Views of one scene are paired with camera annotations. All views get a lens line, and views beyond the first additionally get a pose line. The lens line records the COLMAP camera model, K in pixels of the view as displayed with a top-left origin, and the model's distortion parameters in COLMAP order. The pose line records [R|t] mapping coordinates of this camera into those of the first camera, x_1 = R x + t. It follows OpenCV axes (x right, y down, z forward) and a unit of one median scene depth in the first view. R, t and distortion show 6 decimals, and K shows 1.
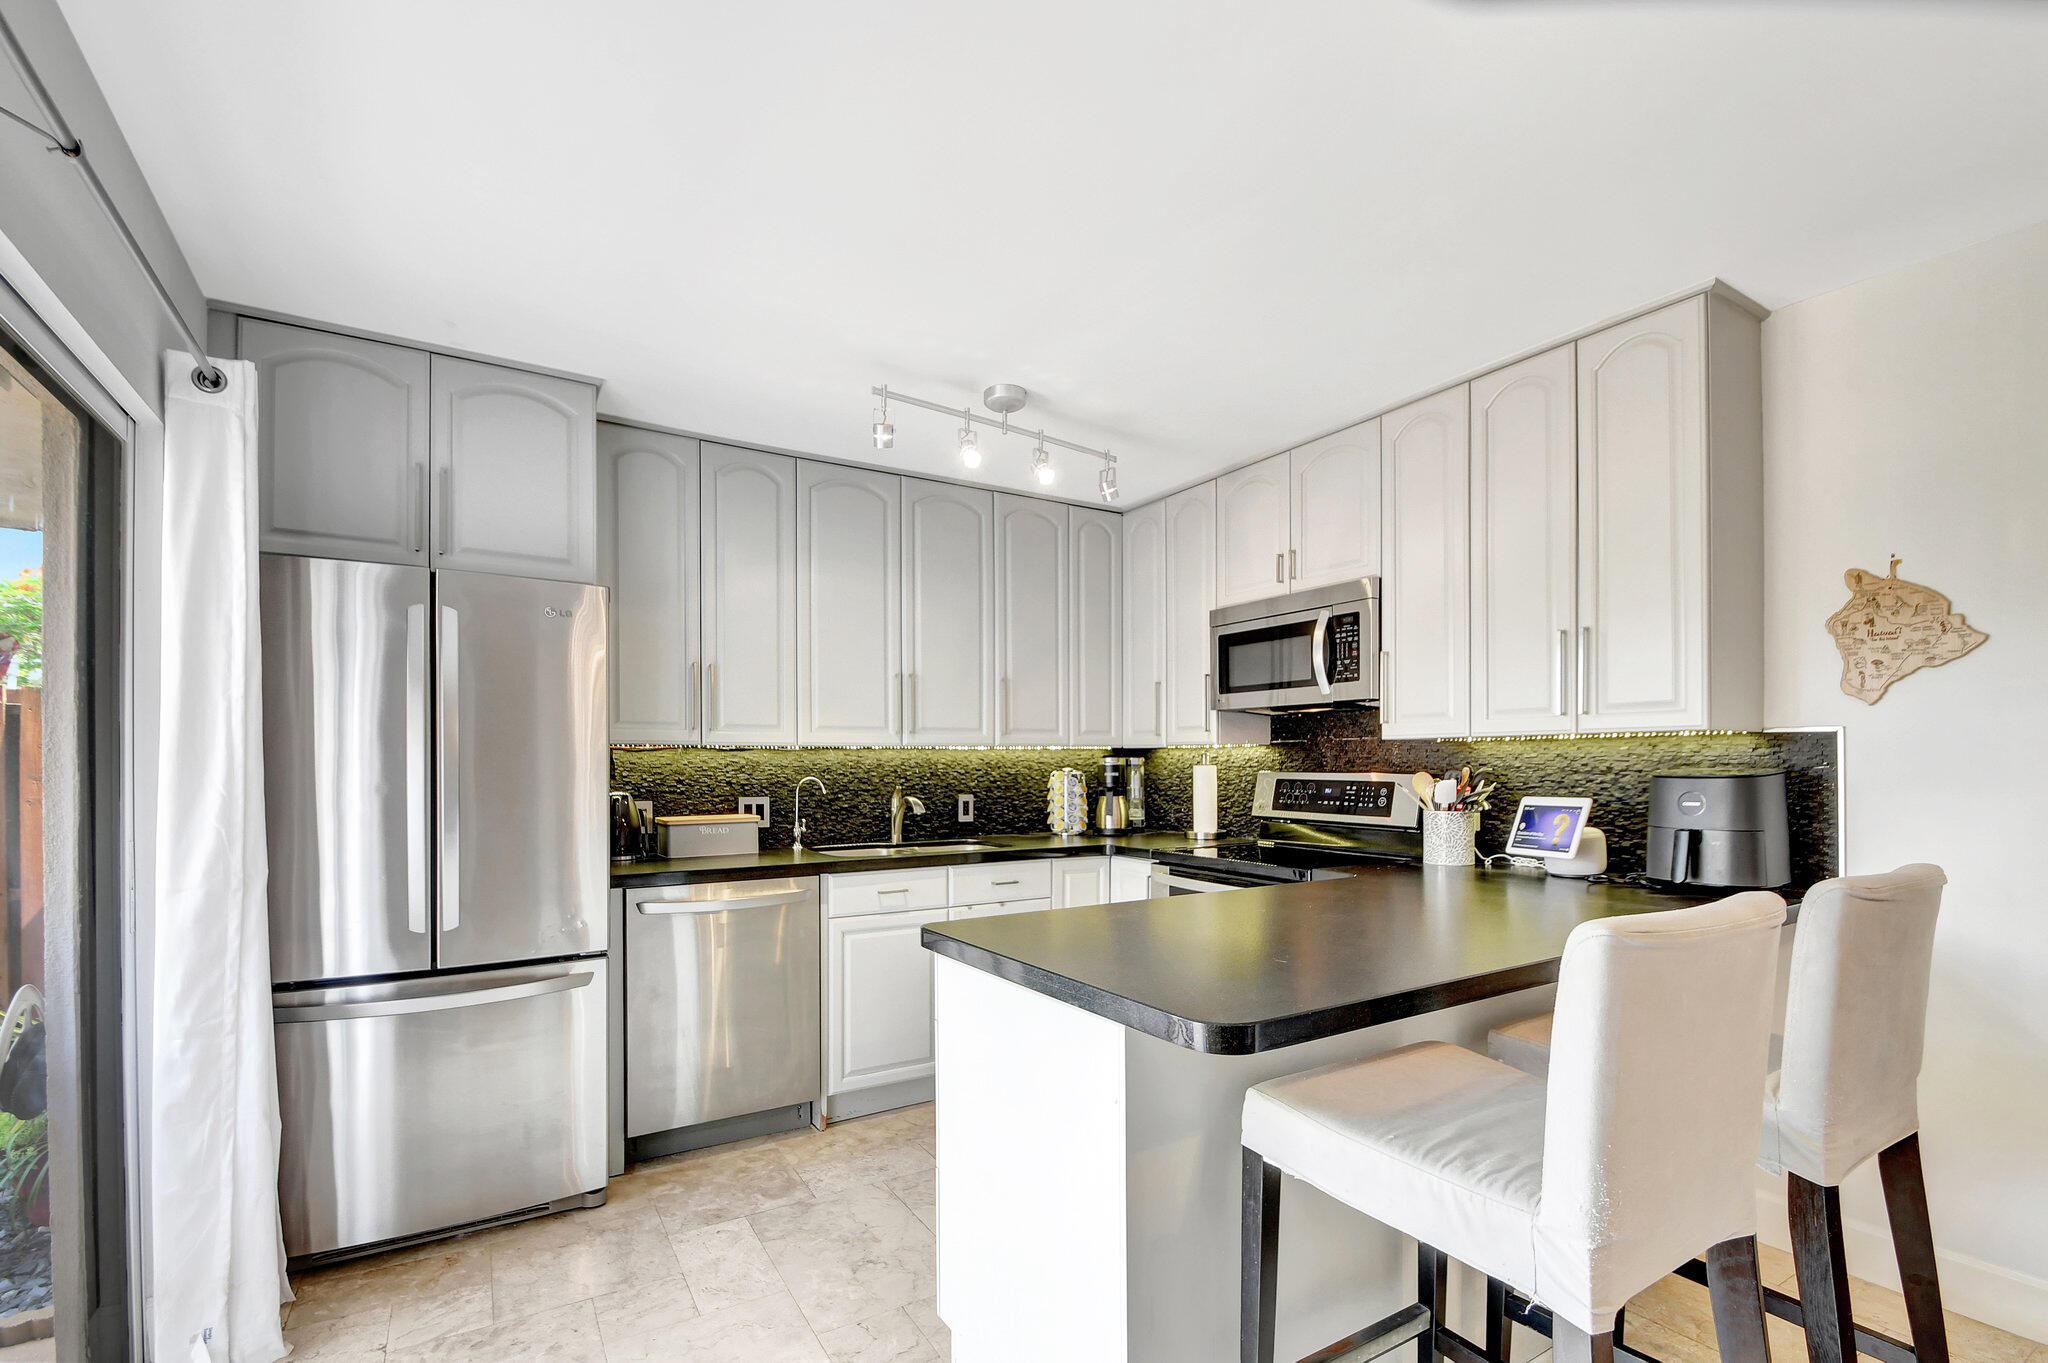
lens RADIAL K [[918.0, 0, 1017.2], [0, 918.0, 761.2], [0, 0, 1]] dist [-0.000673, -0.000275]
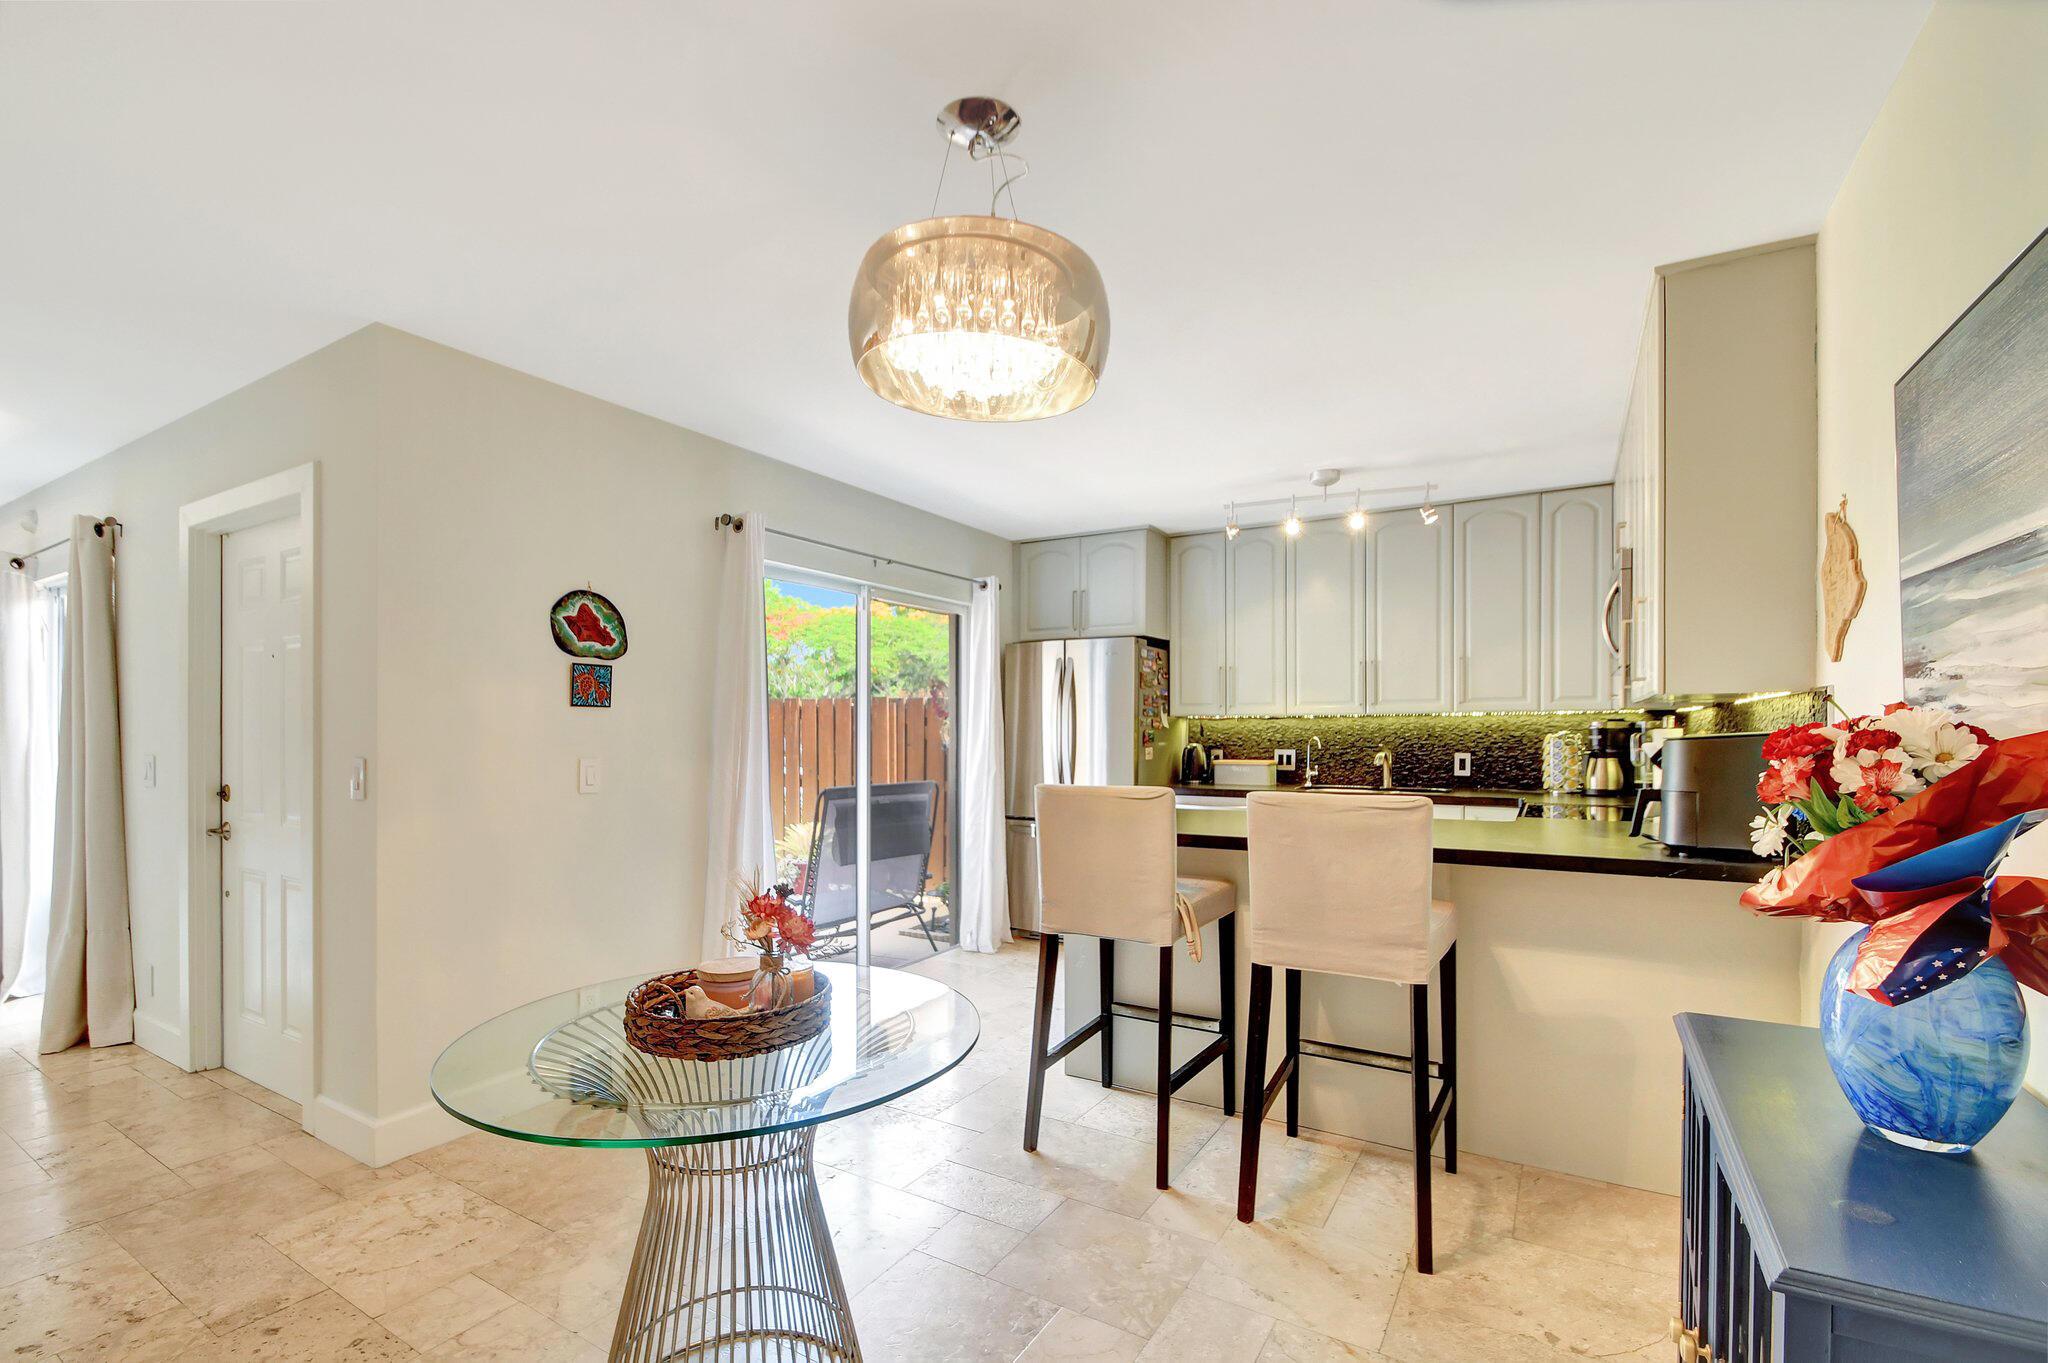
lens RADIAL K [[893.0, 0, 1003.8], [0, 893.0, 736.8], [0, 0, 1]] dist [-0.002061, -0.000584]
pose [[0.454140, 0.007552, -0.890898, 0.814331], [0.002337, 0.999951, 0.009668, 0.002593], [0.890927, -0.006473, 0.454100, -0.077917]]
